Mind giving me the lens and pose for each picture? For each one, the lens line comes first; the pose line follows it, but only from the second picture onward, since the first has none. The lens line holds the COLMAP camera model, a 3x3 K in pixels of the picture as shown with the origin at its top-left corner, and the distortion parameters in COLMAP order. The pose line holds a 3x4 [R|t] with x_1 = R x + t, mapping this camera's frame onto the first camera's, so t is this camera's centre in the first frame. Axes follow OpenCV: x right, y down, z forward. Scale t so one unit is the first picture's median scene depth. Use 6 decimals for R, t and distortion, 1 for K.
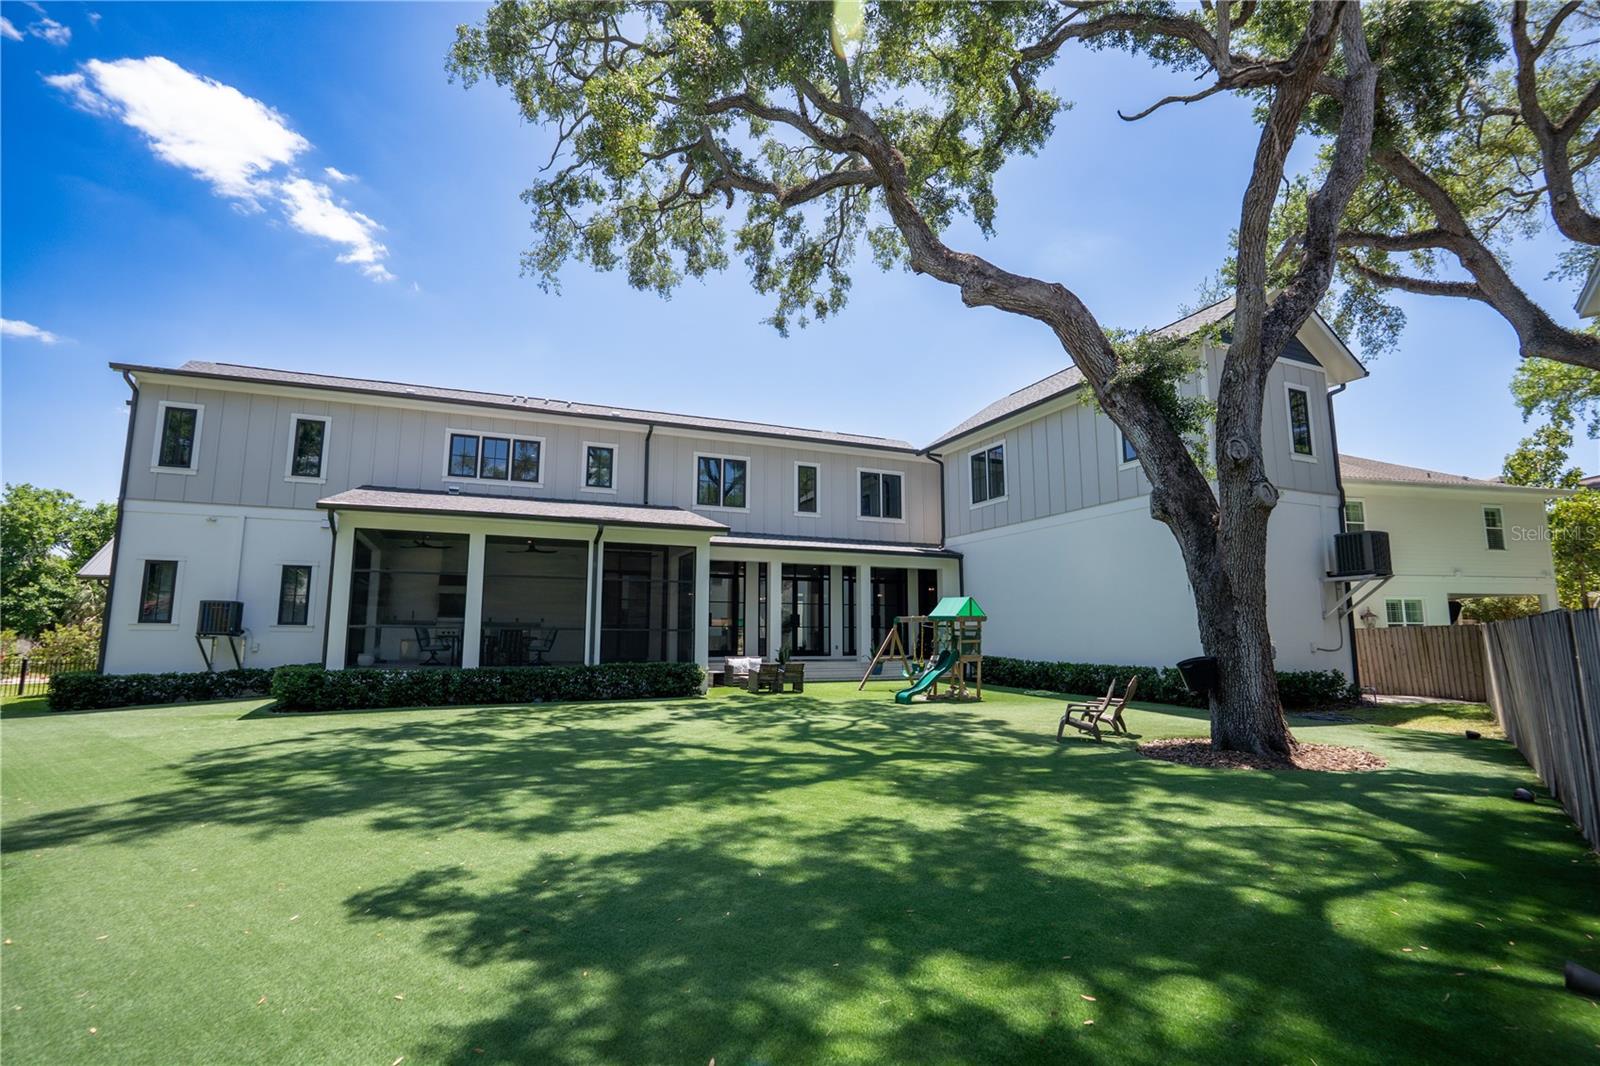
lens RADIAL K [[756.8, 0, 800.0], [0, 756.8, 533.0], [0, 0, 1]] dist [-0.065371, 0.032621]
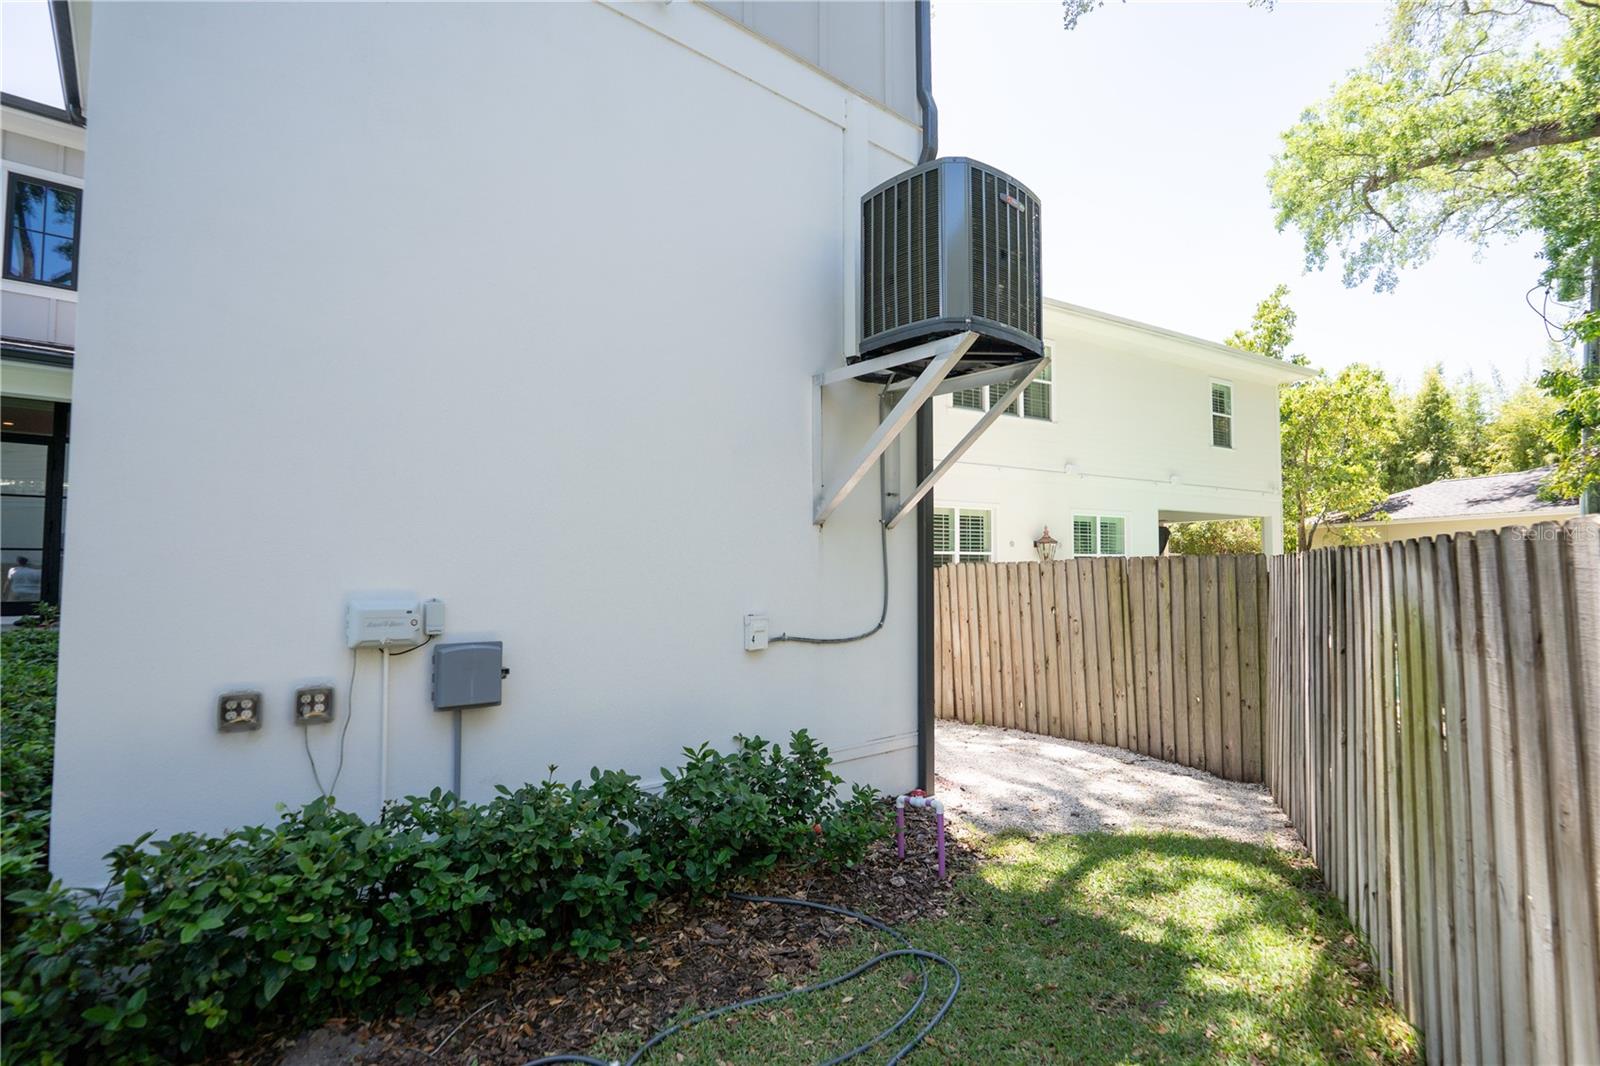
lens RADIAL K [[756.8, 0, 800.0], [0, 756.8, 533.0], [0, 0, 1]] dist [-0.065371, 0.032621]
pose [[0.956902, 0.015284, 0.290007, 0.410981], [-0.042013, 0.995395, 0.086166, 0.062454], [-0.287355, -0.094637, 0.953137, 0.485864]]
